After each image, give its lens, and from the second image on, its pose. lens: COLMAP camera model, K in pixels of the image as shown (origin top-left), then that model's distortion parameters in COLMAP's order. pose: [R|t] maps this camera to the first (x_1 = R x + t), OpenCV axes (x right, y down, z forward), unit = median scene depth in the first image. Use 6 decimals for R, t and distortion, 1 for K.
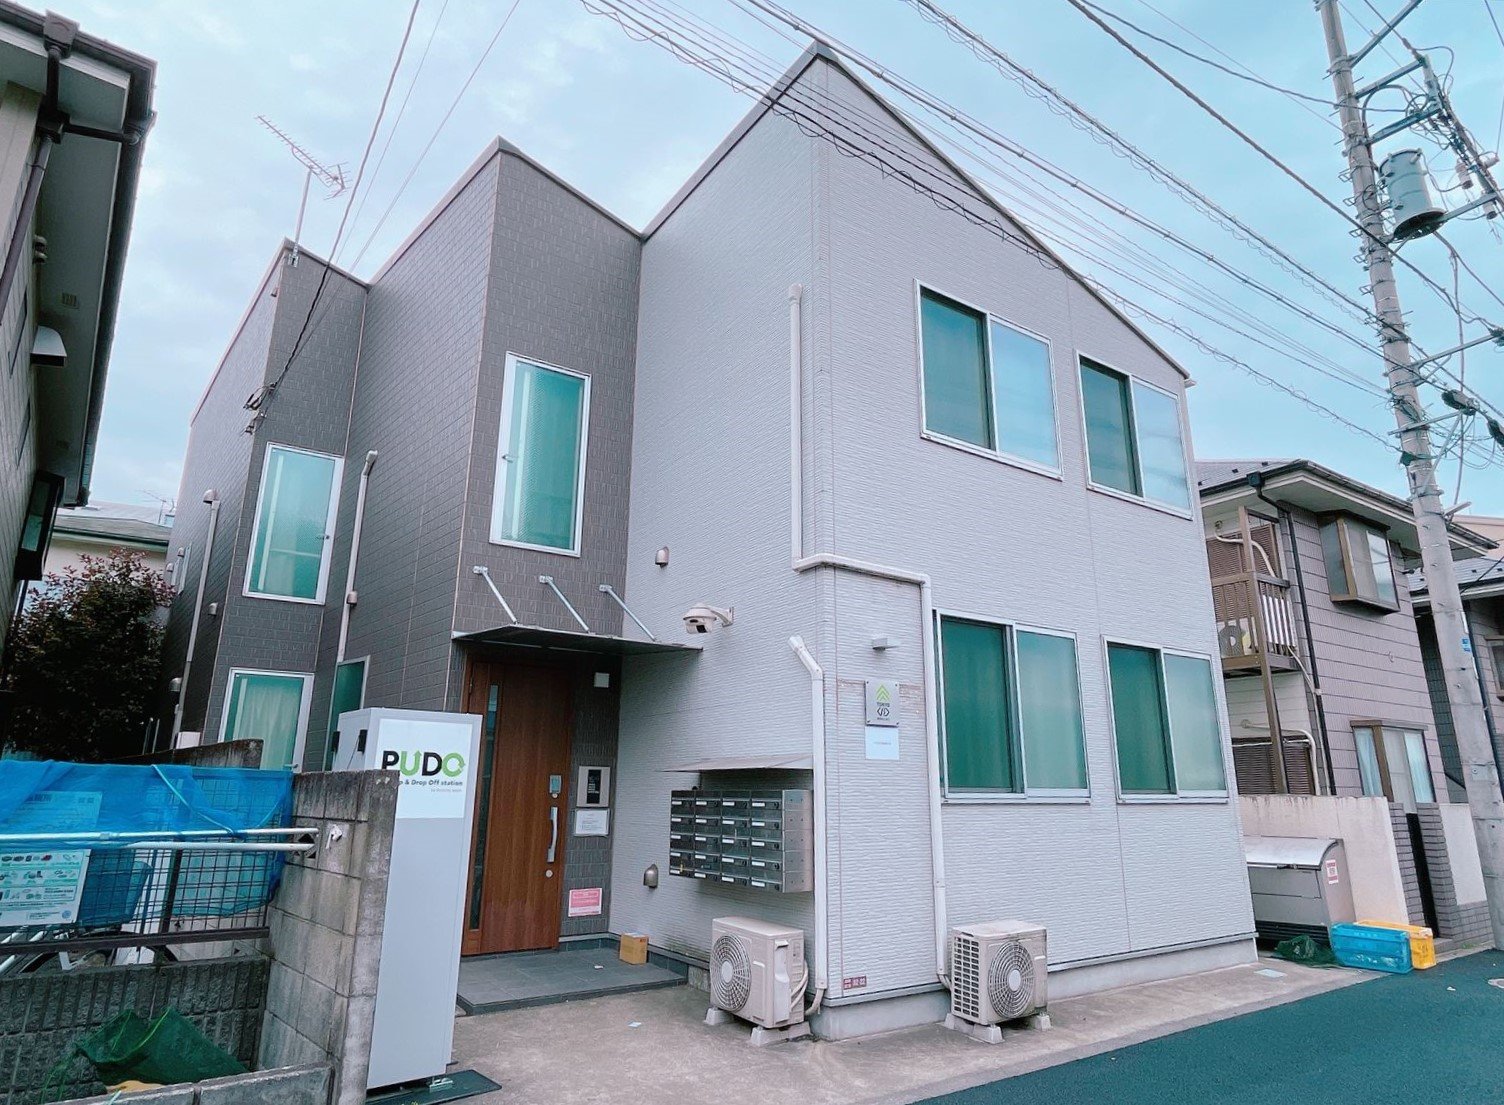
lens RADIAL K [[888.8, 0, 754.3], [0, 888.8, 551.9], [0, 0, 1]] dist [-0.003283, -0.000143]
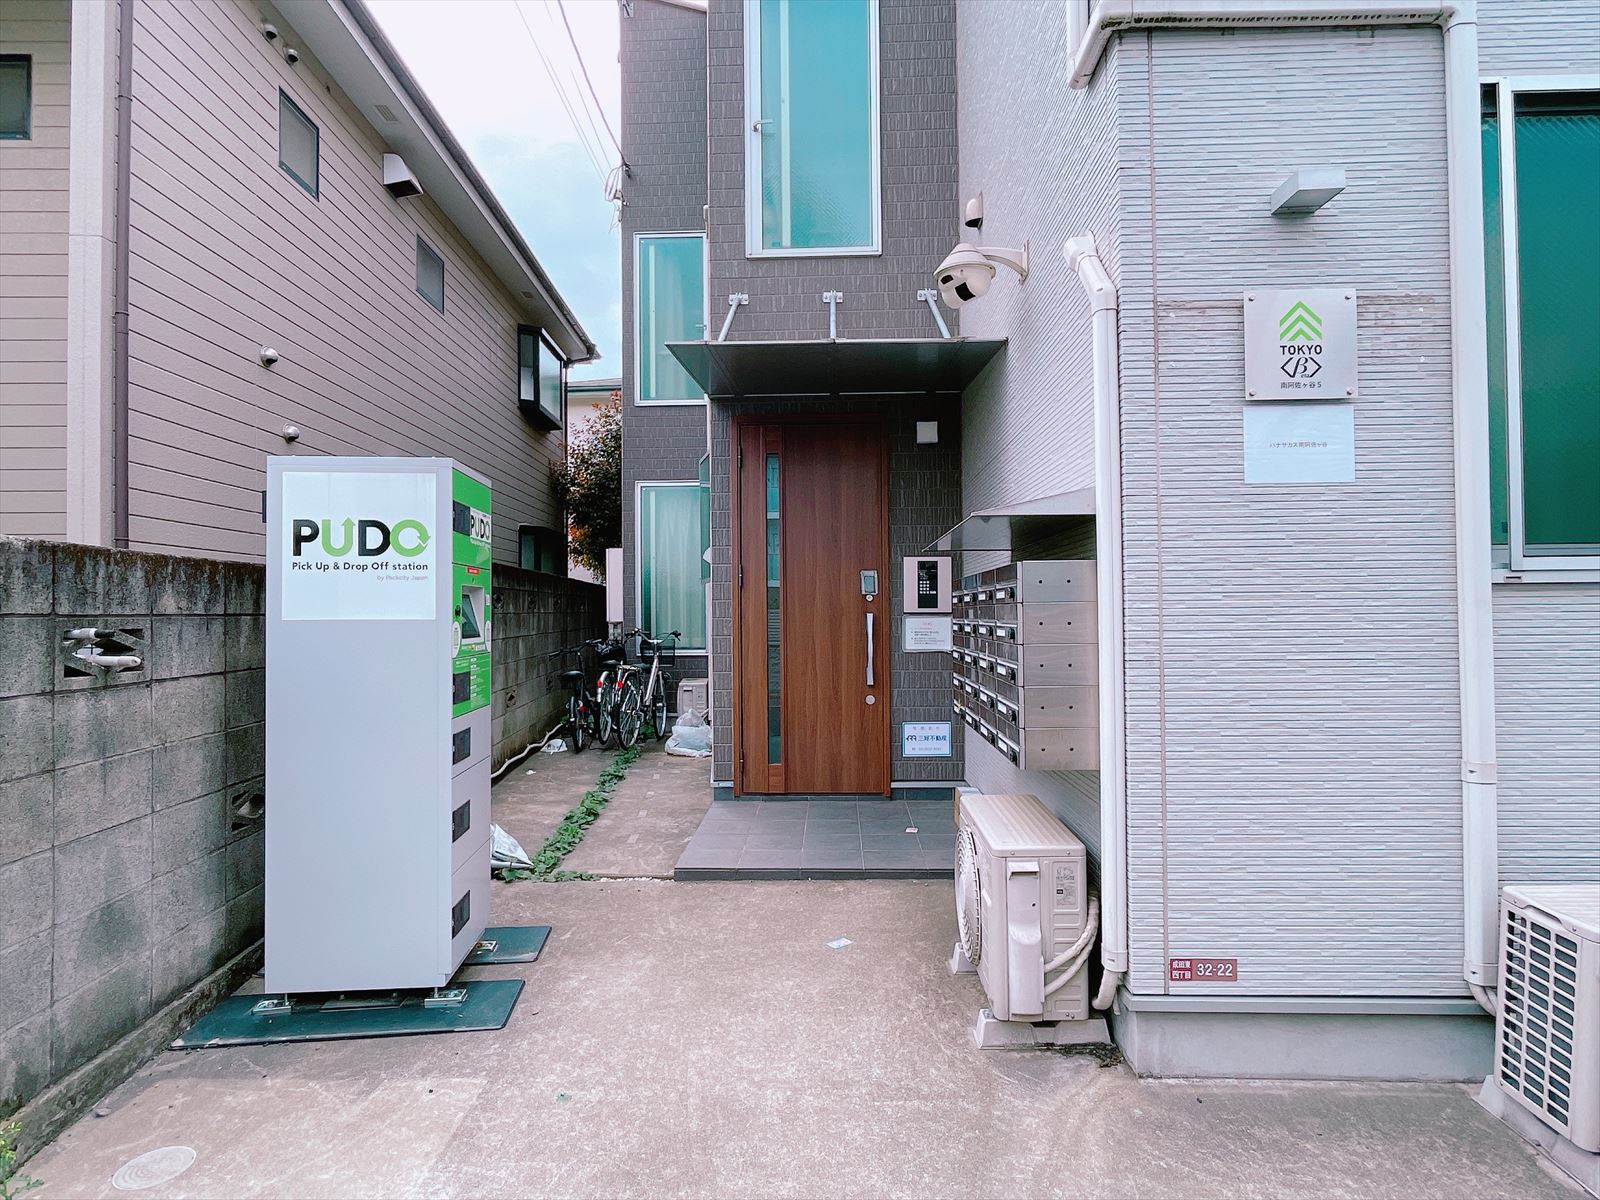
lens RADIAL K [[875.1, 0, 796.5], [0, 875.1, 602.0], [0, 0, 1]] dist [-0.012128, 0.001727]
pose [[0.800053, -0.019967, -0.599597, 0.195044], [0.169036, 0.966456, 0.193364, 0.165877], [0.575623, -0.256055, 0.776591, 0.526886]]
